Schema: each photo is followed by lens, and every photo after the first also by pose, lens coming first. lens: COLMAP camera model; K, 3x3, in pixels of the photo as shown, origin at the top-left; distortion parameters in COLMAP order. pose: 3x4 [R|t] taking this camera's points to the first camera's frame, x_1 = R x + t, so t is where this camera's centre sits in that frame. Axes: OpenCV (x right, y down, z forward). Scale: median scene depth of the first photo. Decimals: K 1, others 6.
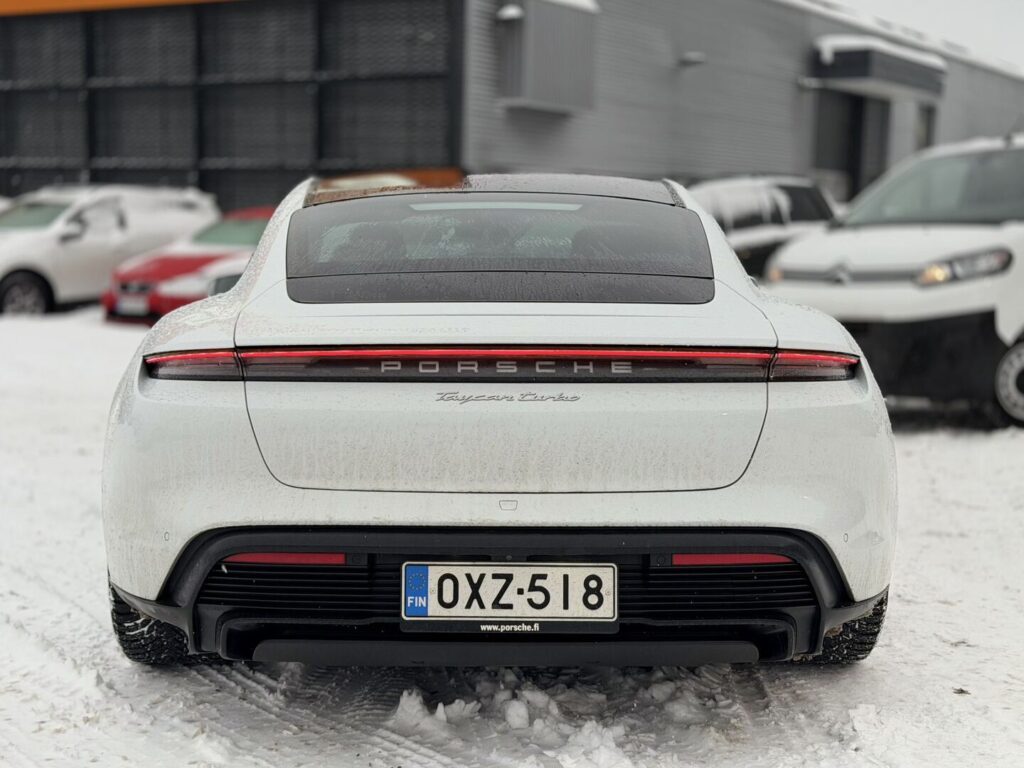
lens RADIAL K [[1545.6, 0, 507.3], [0, 1545.6, 394.2], [0, 0, 1]] dist [0.196548, 0.000000]
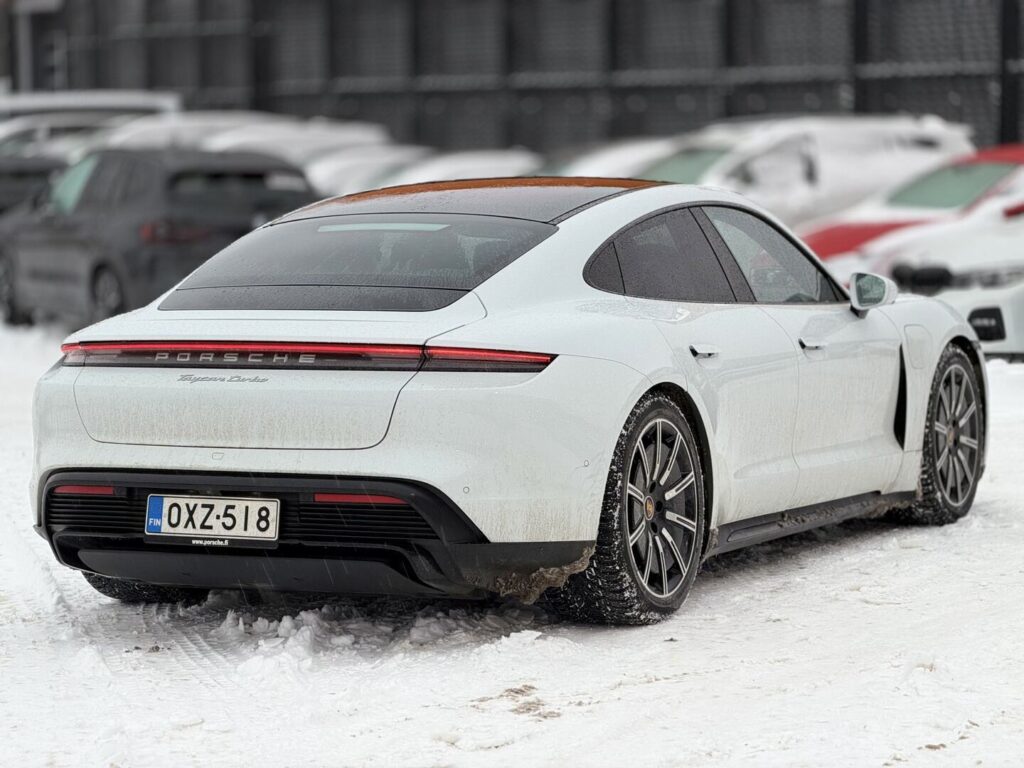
lens RADIAL K [[2912.0, 0, 514.4], [0, 2912.0, 376.1], [0, 0, 1]] dist [0.407228, 0.000000]
pose [[0.897951, 0.011668, -0.439941, 1.401809], [-0.023898, 0.999466, -0.022268, 0.052096], [0.439446, 0.030509, 0.897751, -1.251367]]
